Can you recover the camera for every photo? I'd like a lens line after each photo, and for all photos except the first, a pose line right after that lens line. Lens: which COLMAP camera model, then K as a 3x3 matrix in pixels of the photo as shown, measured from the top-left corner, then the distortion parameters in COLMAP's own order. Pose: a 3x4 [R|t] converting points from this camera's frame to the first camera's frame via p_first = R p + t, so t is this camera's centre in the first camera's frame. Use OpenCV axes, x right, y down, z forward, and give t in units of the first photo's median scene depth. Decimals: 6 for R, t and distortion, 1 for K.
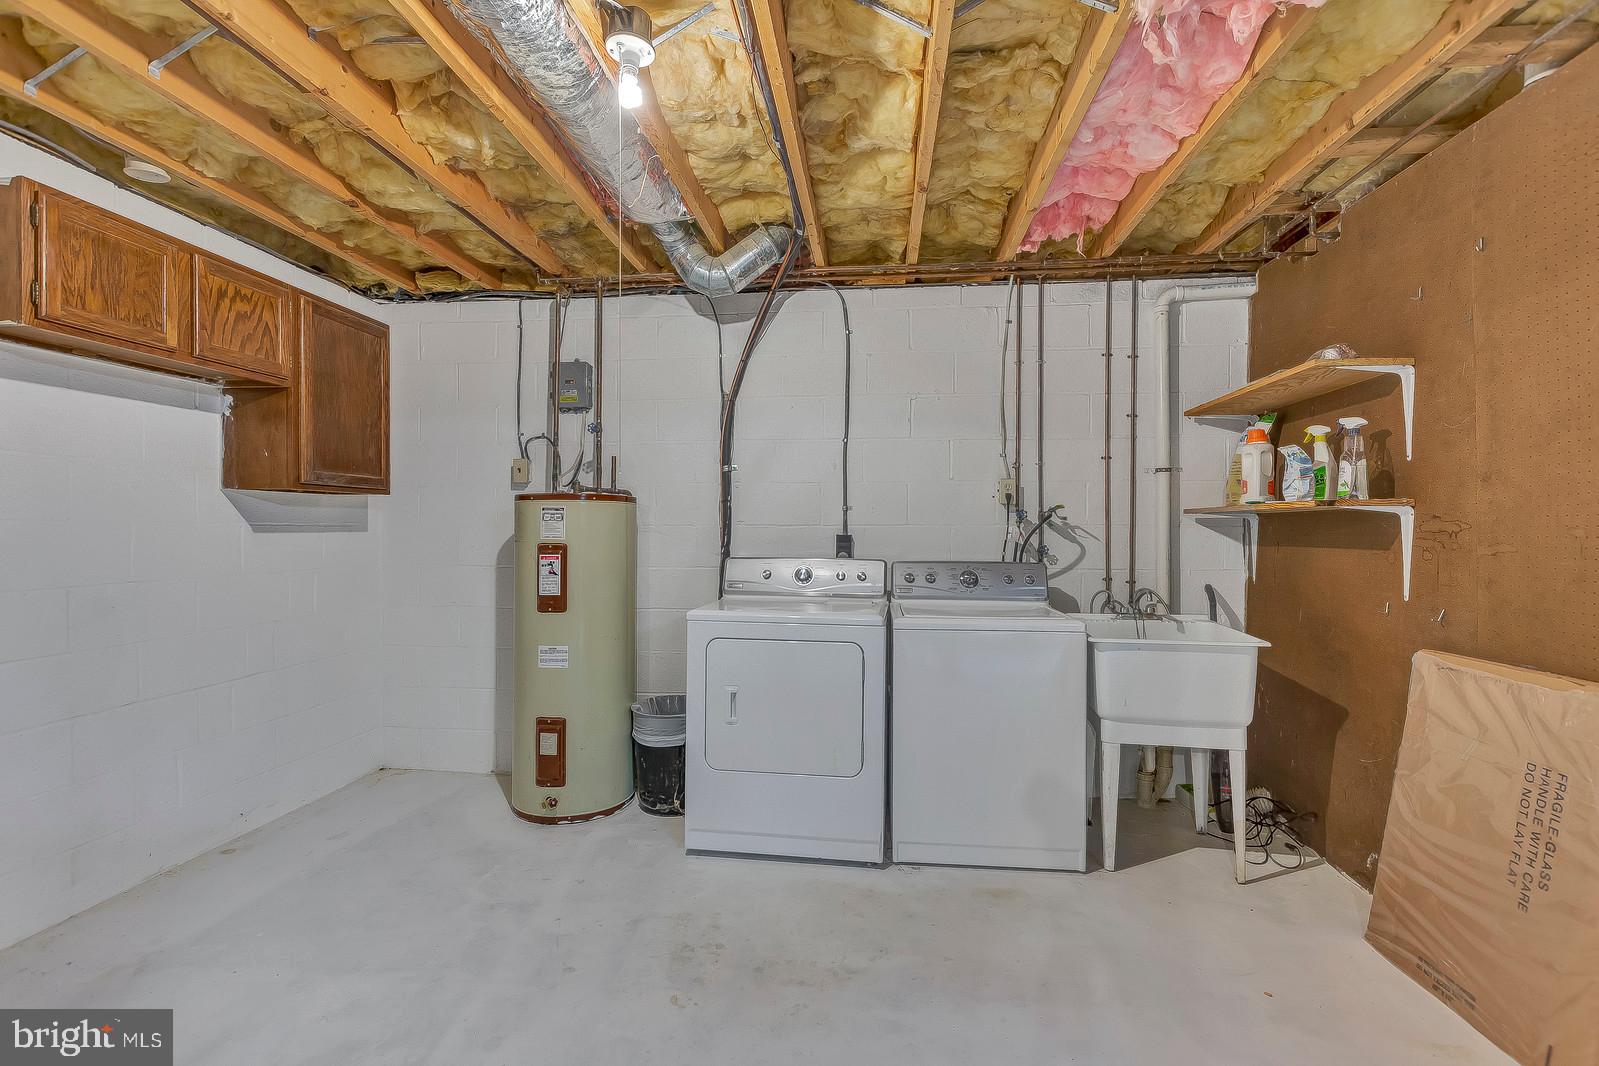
lens RADIAL K [[715.5, 0, 796.9], [0, 715.5, 525.2], [0, 0, 1]] dist [-0.013591, -0.000119]
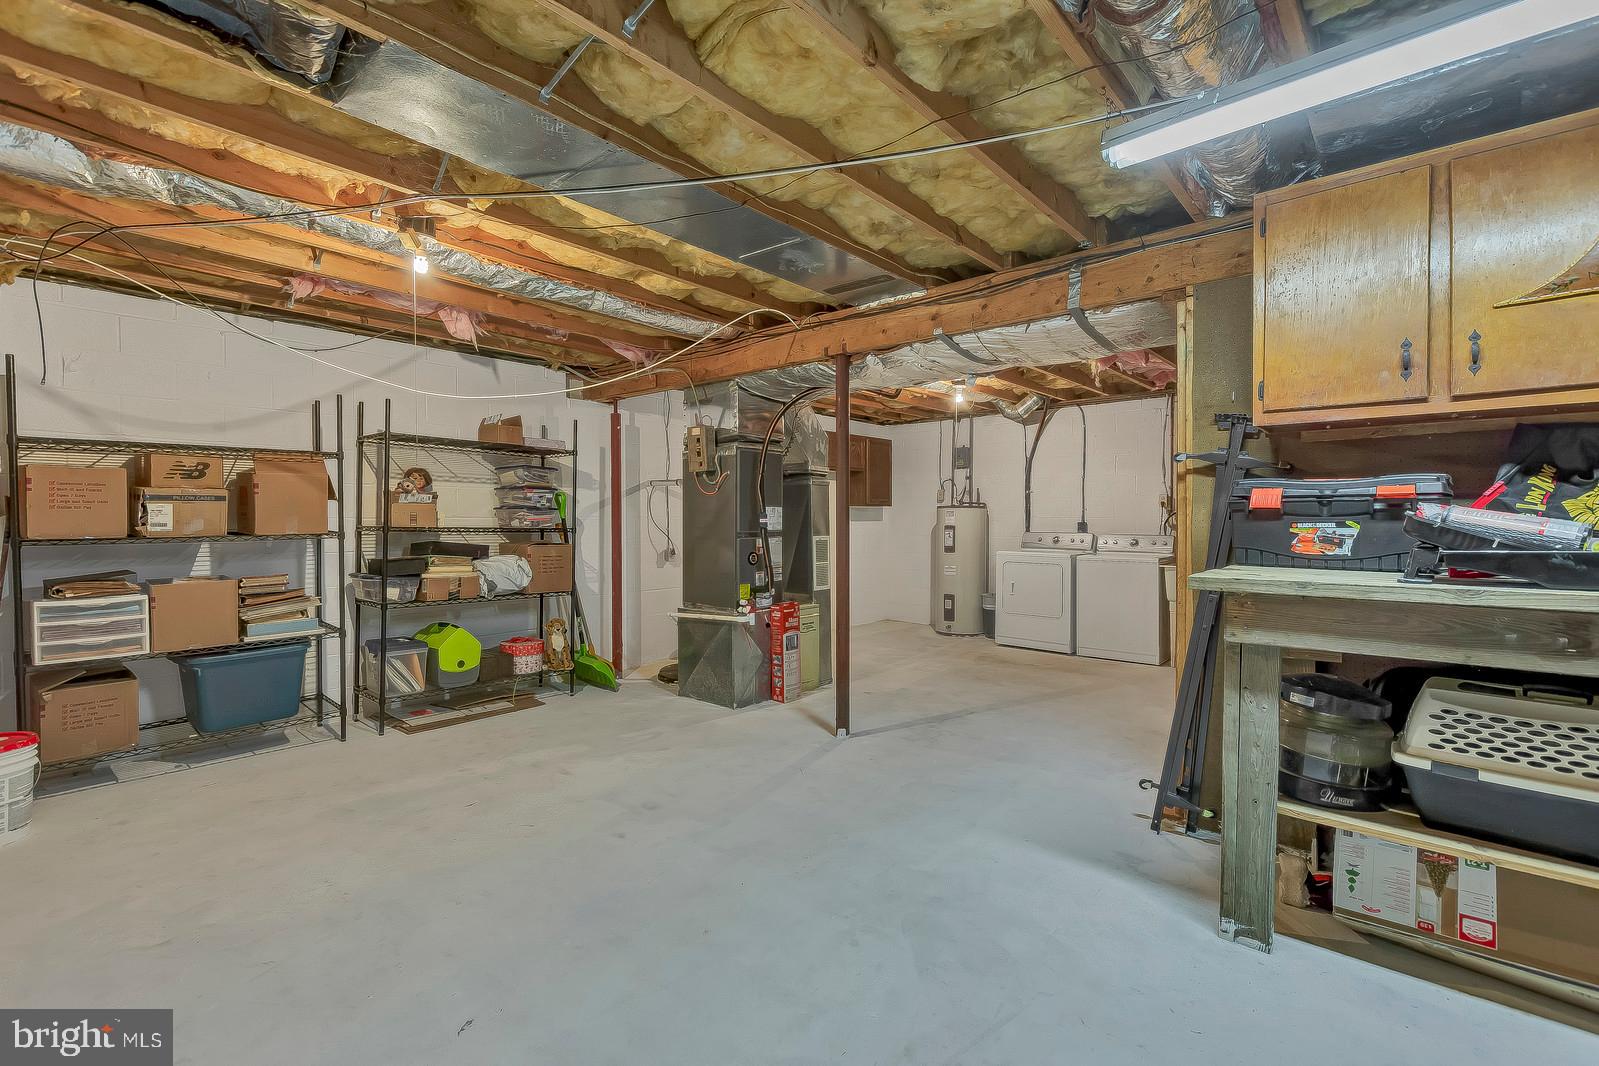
lens RADIAL K [[715.5, 0, 796.9], [0, 715.5, 525.2], [0, 0, 1]] dist [-0.013591, -0.000119]
pose [[0.813485, 0.001767, -0.581583, 0.648393], [0.003202, 0.999967, 0.007517, 0.003859], [0.581576, -0.007977, 0.813453, -1.292224]]
